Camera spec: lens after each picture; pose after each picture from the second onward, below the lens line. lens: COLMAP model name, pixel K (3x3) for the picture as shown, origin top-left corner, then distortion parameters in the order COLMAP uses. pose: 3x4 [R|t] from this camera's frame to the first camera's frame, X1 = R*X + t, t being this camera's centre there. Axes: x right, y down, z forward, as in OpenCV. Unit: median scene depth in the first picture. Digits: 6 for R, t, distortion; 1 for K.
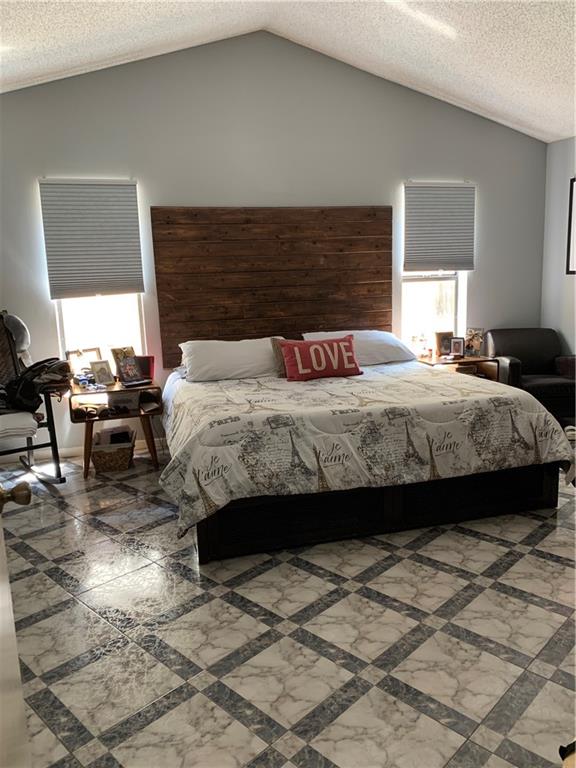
lens RADIAL K [[578.2, 0, 287.4], [0, 578.2, 397.1], [0, 0, 1]] dist [0.081449, -0.162399]
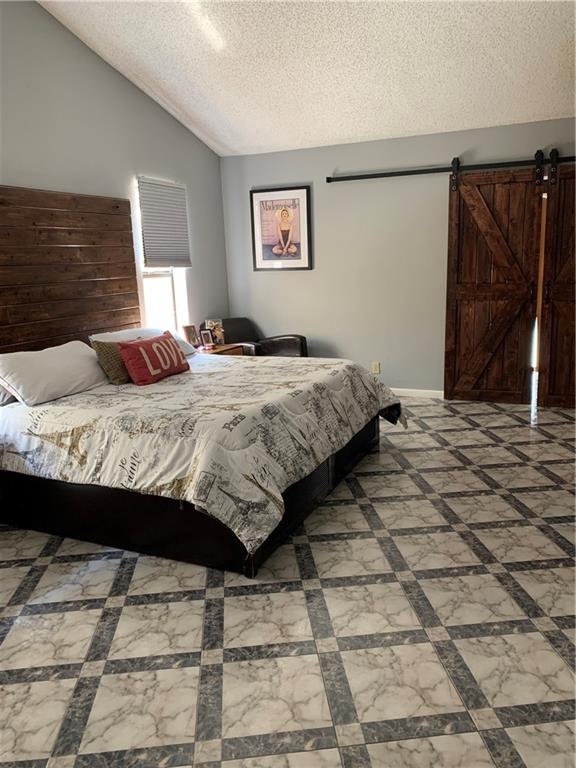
lens RADIAL K [[595.8, 0, 288.0], [0, 595.8, 384.0], [0, 0, 1]] dist [0.091451, -0.130940]
pose [[0.626232, -0.145636, 0.765914, -0.466483], [0.172220, 0.983970, 0.046287, -0.027814], [-0.760377, 0.102919, 0.641275, 0.189665]]
